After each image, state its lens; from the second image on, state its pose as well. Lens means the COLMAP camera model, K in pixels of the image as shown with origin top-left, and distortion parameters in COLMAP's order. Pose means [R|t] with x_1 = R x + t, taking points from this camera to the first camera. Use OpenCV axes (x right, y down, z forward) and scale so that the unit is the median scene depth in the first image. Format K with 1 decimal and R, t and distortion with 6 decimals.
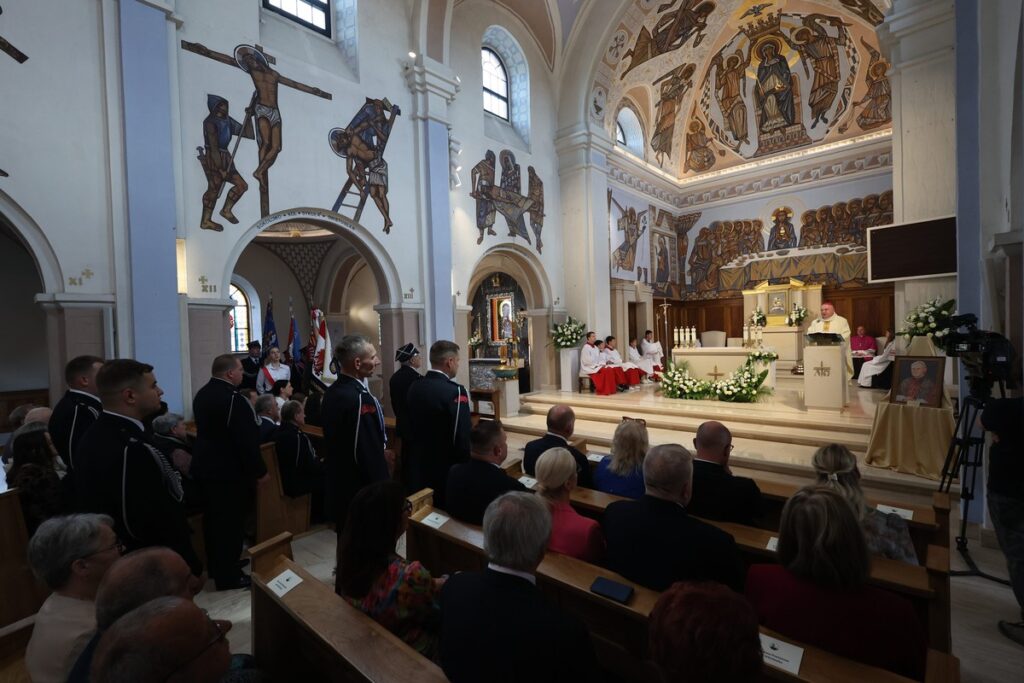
lens RADIAL K [[472.1, 0, 512.0], [0, 472.1, 341.5], [0, 0, 1]] dist [0.000421, 0.000727]
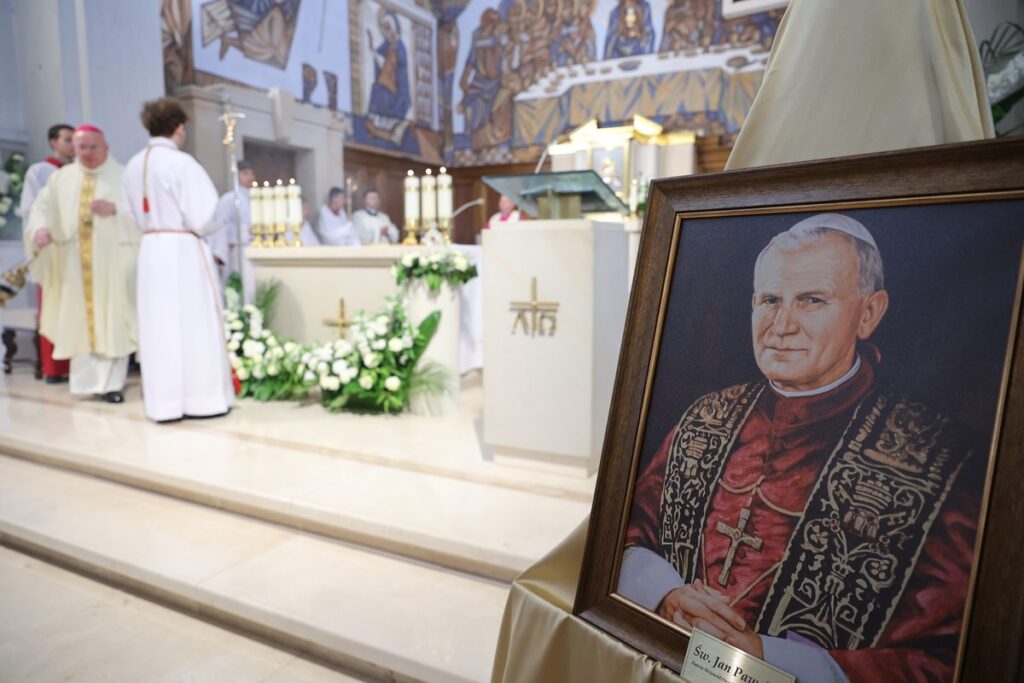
lens RADIAL K [[685.9, 0, 512.0], [0, 685.9, 341.5], [0, 0, 1]] dist [-0.005281, -0.000897]
pose [[0.971053, 0.002520, 0.238852, 0.294970], [-0.026927, 0.994726, 0.098974, 0.020780], [-0.237343, -0.102541, 0.965999, 0.337787]]
